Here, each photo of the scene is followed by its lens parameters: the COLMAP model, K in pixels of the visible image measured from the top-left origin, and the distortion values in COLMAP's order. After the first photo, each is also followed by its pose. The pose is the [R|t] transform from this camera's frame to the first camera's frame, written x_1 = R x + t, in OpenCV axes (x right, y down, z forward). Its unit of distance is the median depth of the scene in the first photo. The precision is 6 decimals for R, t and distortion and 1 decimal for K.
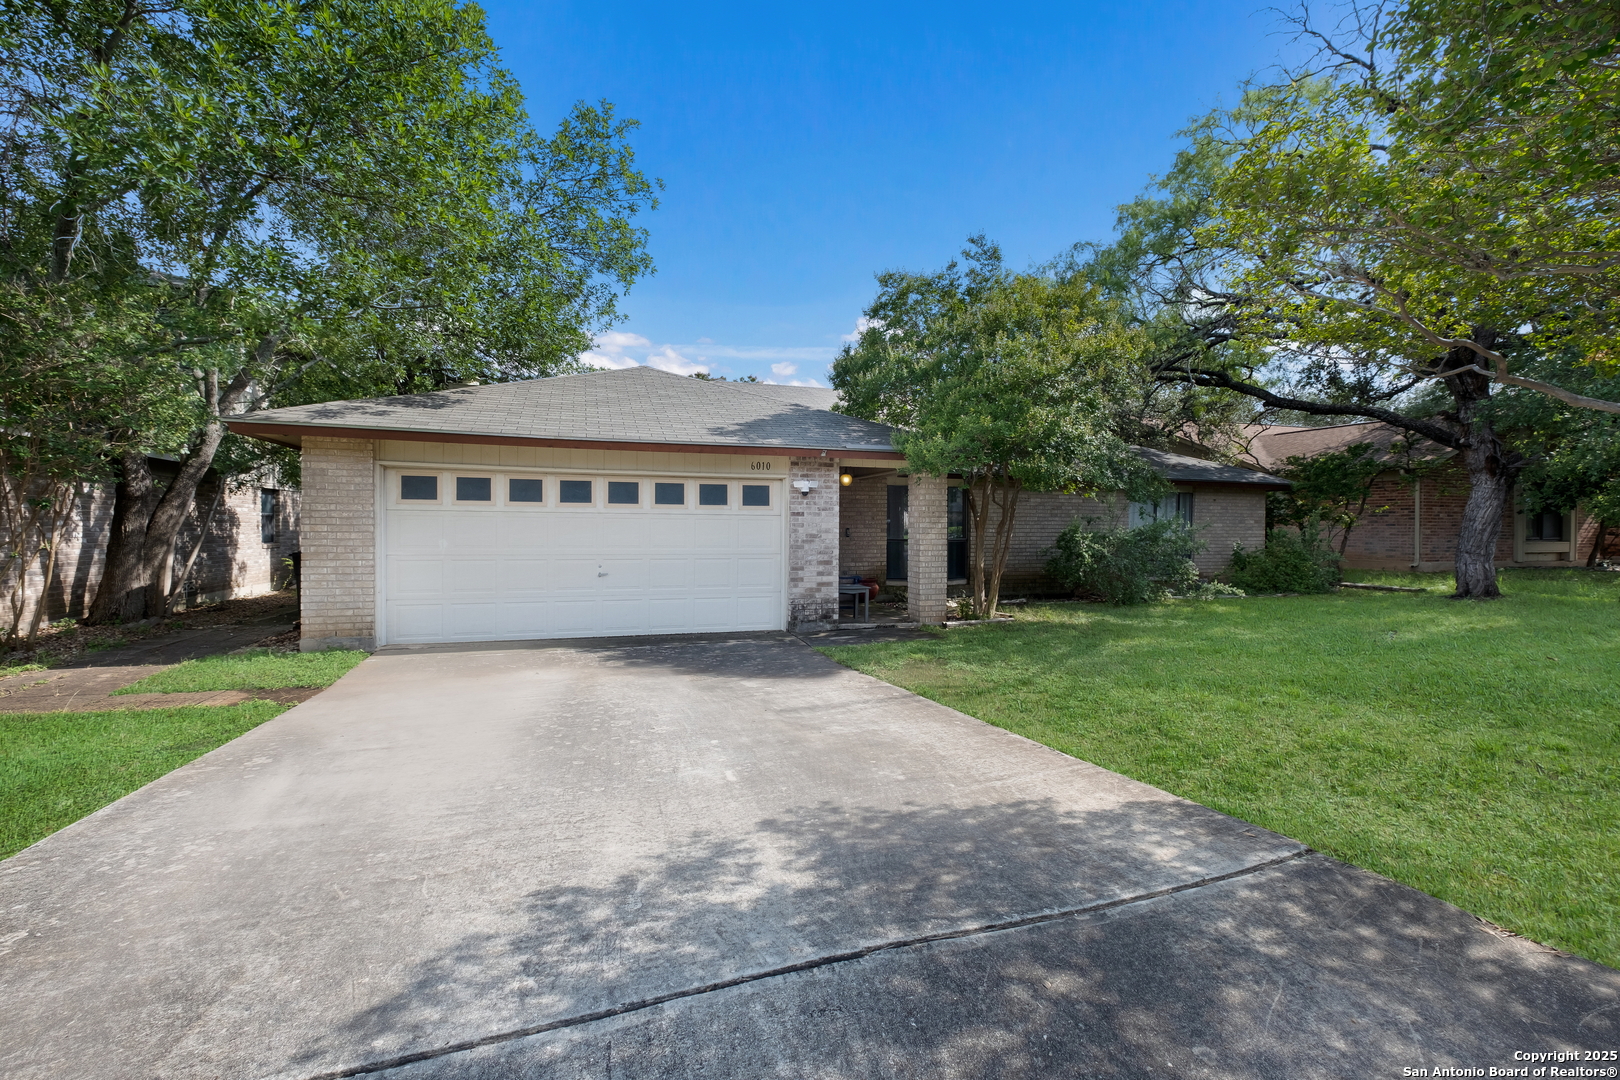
lens RADIAL K [[694.7, 0, 810.8], [0, 694.7, 541.6], [0, 0, 1]] dist [0.009218, -0.003047]
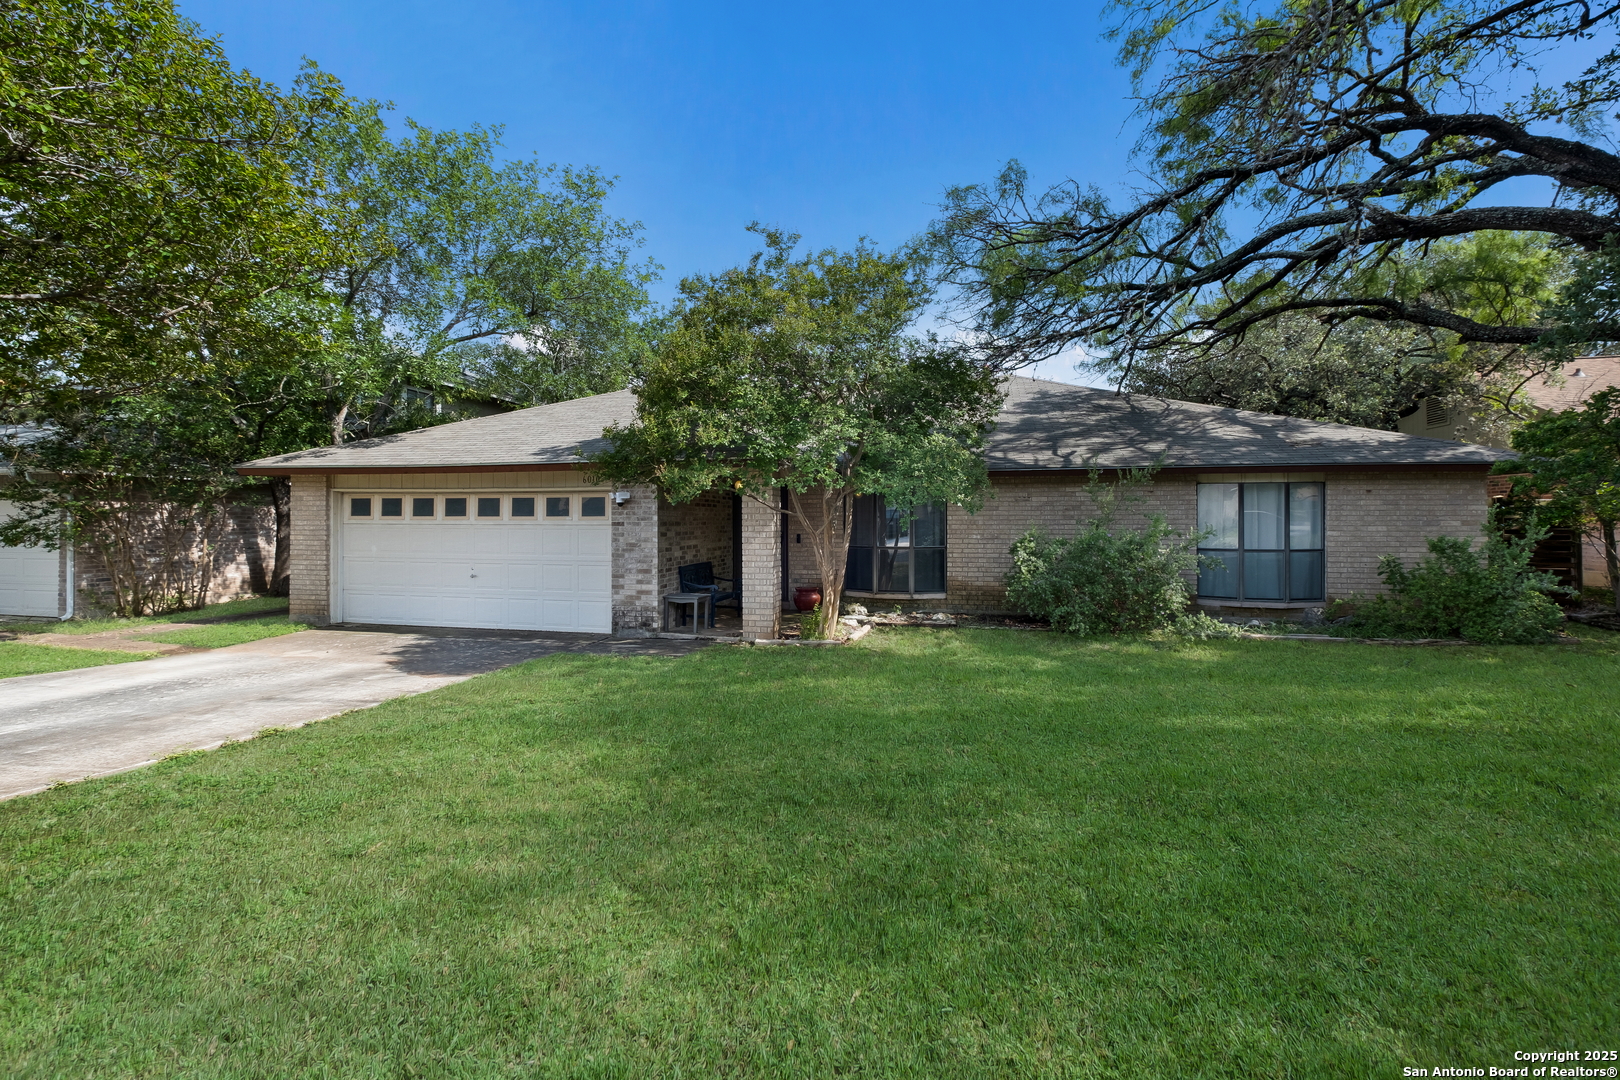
lens RADIAL K [[694.7, 0, 809.8], [0, 694.7, 535.5], [0, 0, 1]] dist [0.009218, -0.003047]
pose [[0.850535, 0.004494, -0.525899, 0.771818], [-0.005309, 0.999986, -0.000041, -0.023653], [0.525891, 0.002827, 0.850547, 0.262672]]
